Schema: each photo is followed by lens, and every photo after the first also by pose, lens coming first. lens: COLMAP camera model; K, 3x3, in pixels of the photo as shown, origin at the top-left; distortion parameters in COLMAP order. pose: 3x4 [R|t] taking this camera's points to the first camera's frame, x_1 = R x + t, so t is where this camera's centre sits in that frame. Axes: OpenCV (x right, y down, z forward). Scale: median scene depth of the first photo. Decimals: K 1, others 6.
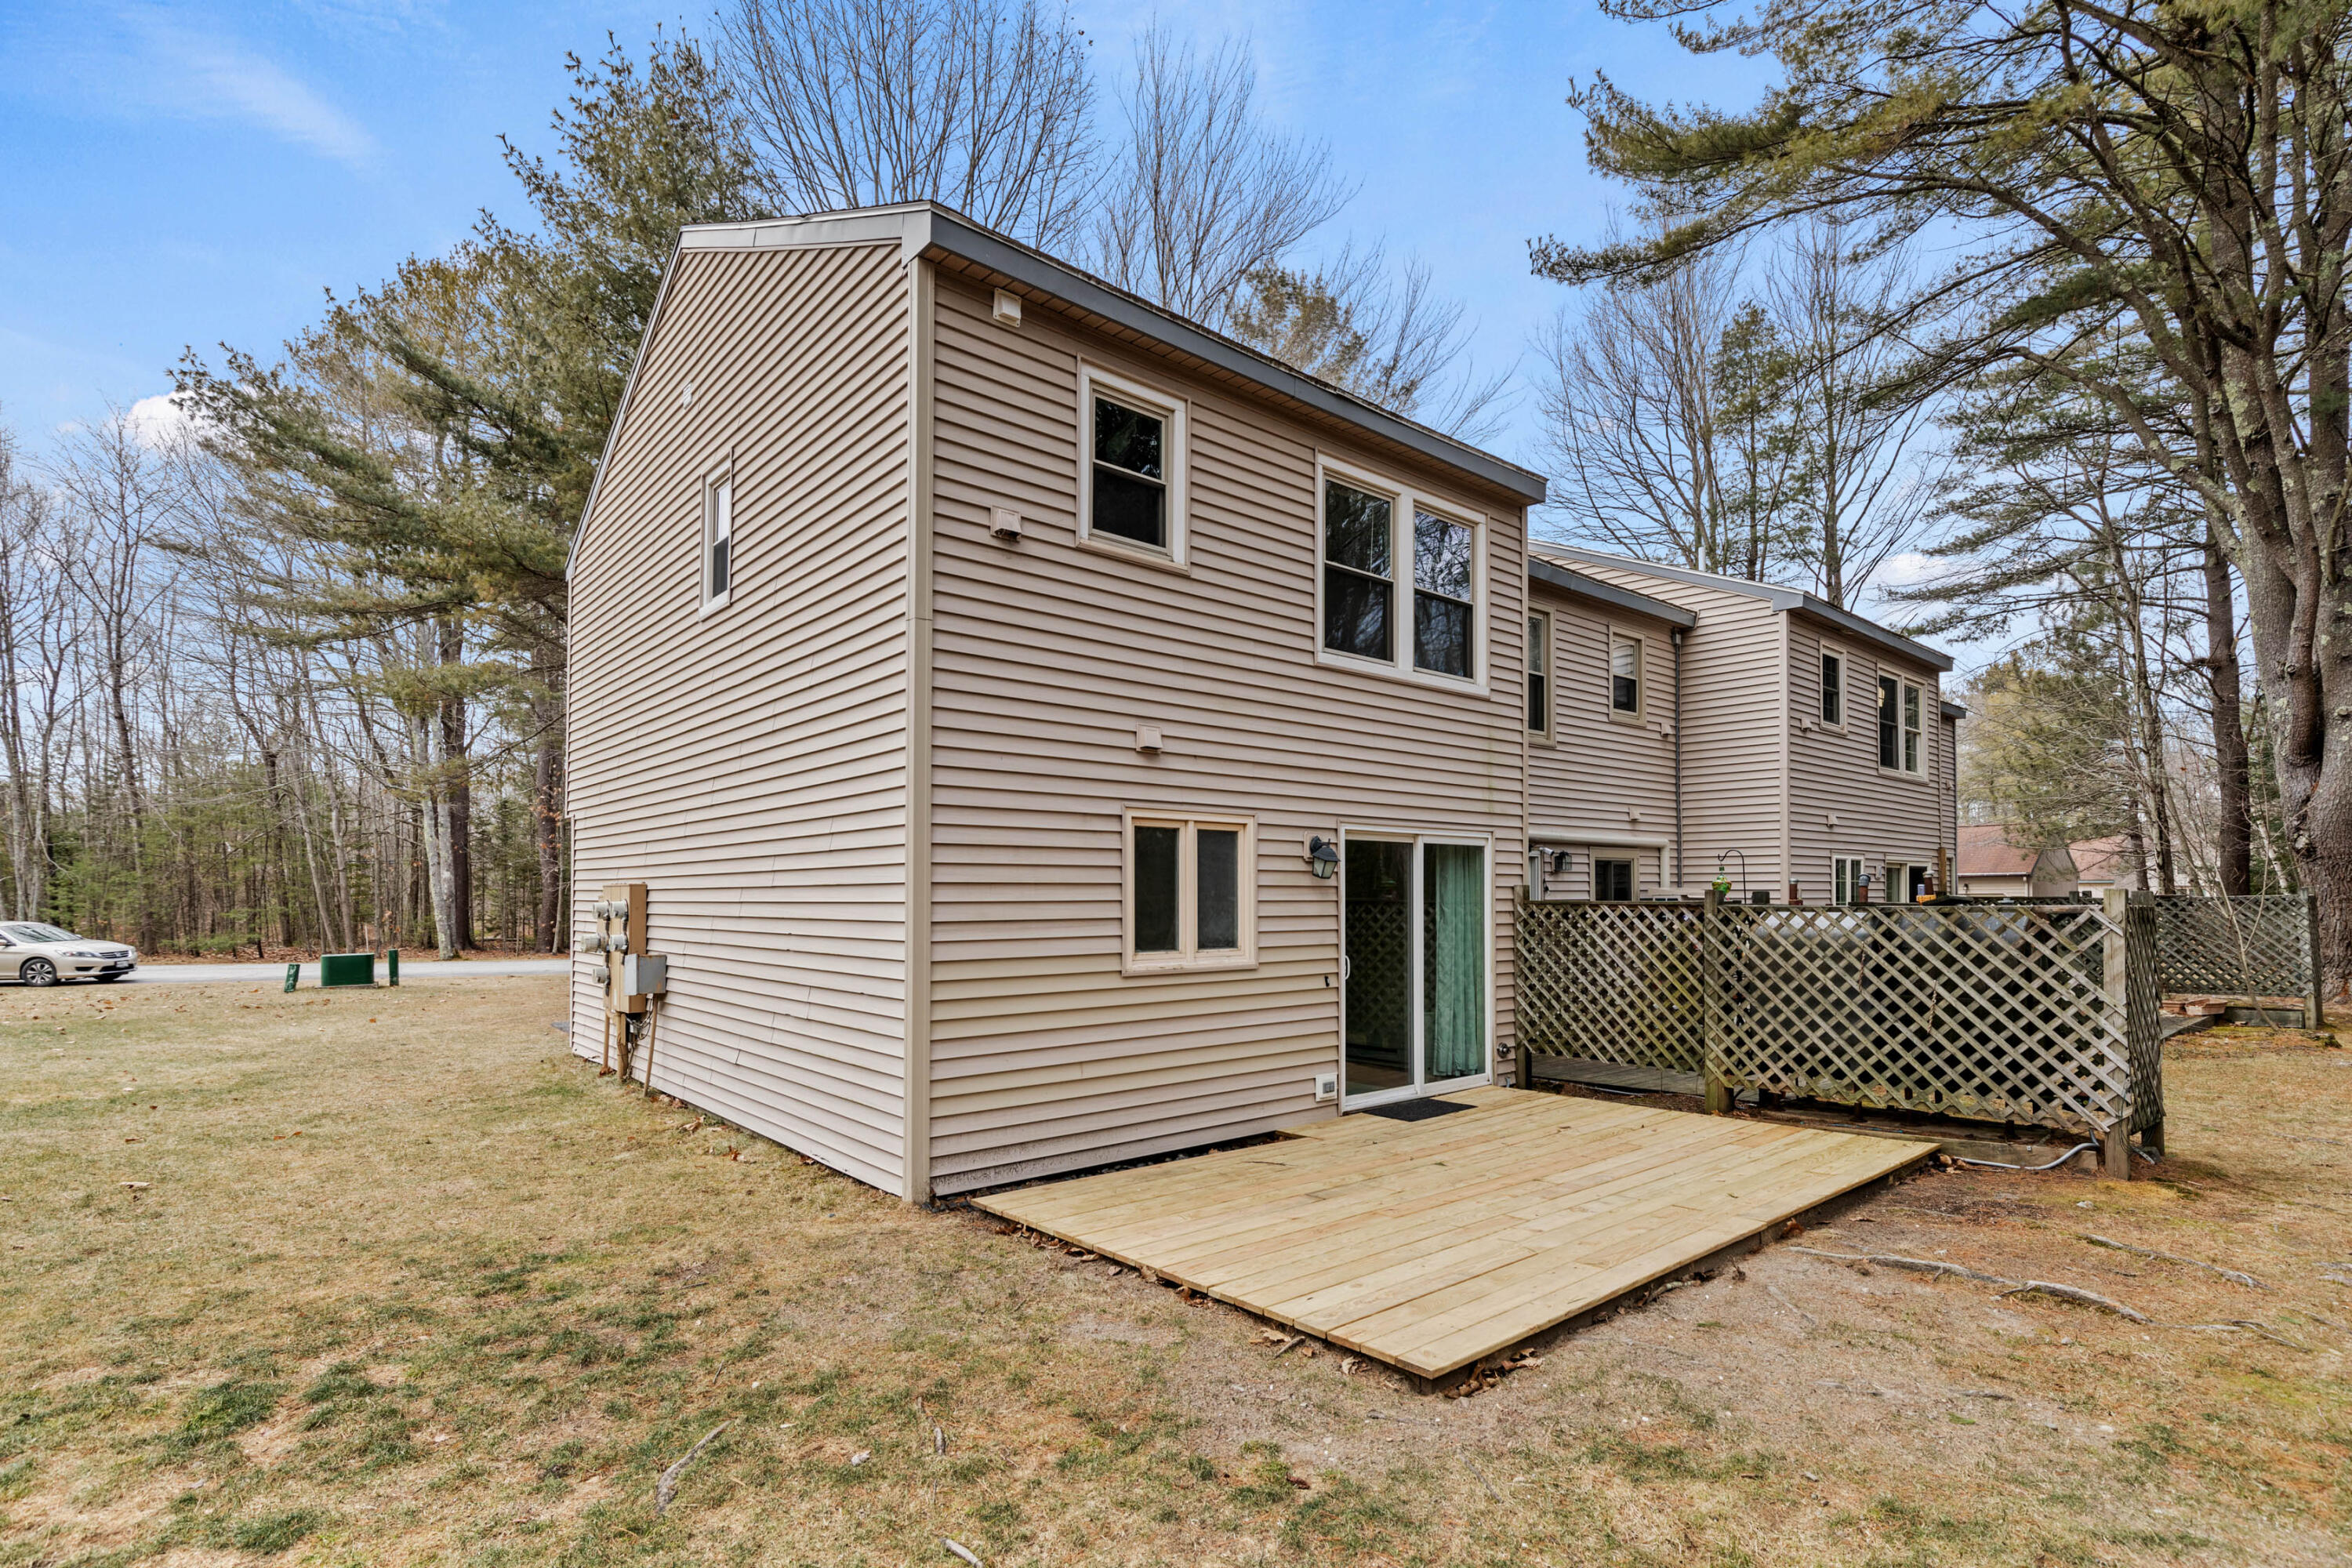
lens RADIAL K [[1073.5, 0, 1251.3], [0, 1073.5, 875.4], [0, 0, 1]] dist [0.007122, -0.001338]
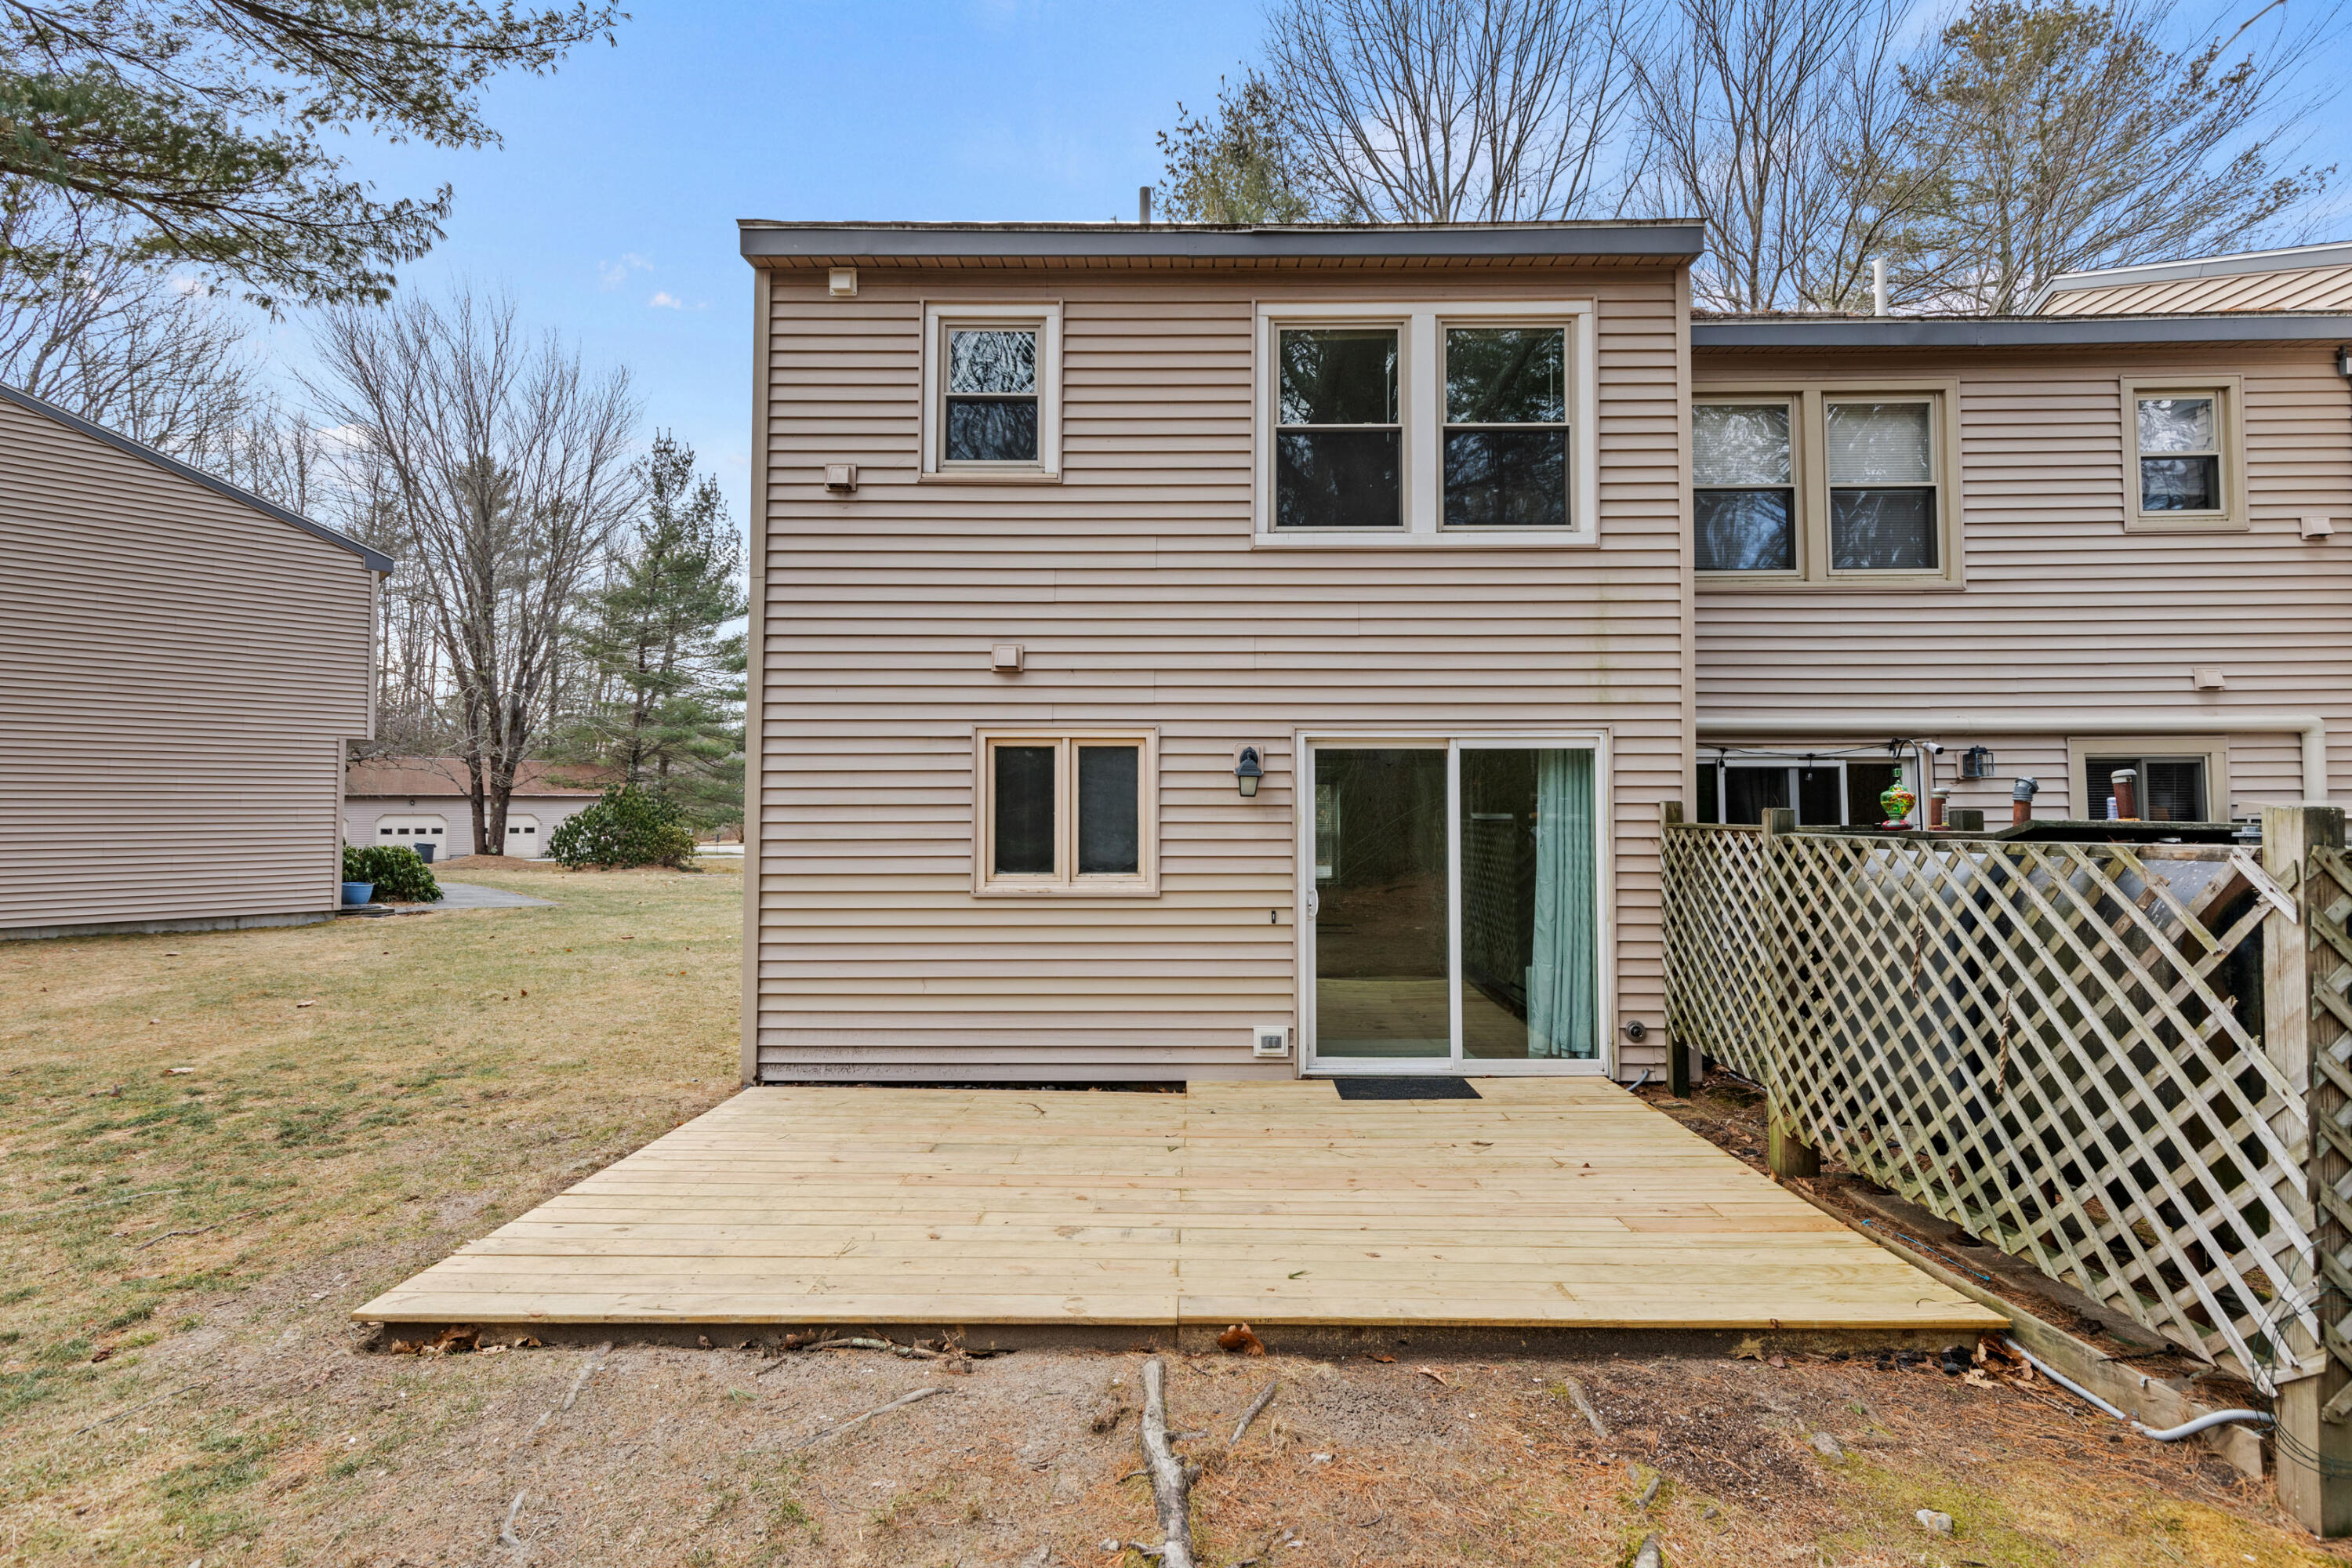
lens RADIAL K [[1073.5, 0, 1241.3], [0, 1073.5, 777.1], [0, 0, 1]] dist [0.007122, -0.001338]
pose [[0.755949, -0.020750, -0.654302, 0.680066], [0.013104, 0.999777, -0.016567, 0.001842], [0.654500, 0.003950, 0.756052, 0.377009]]
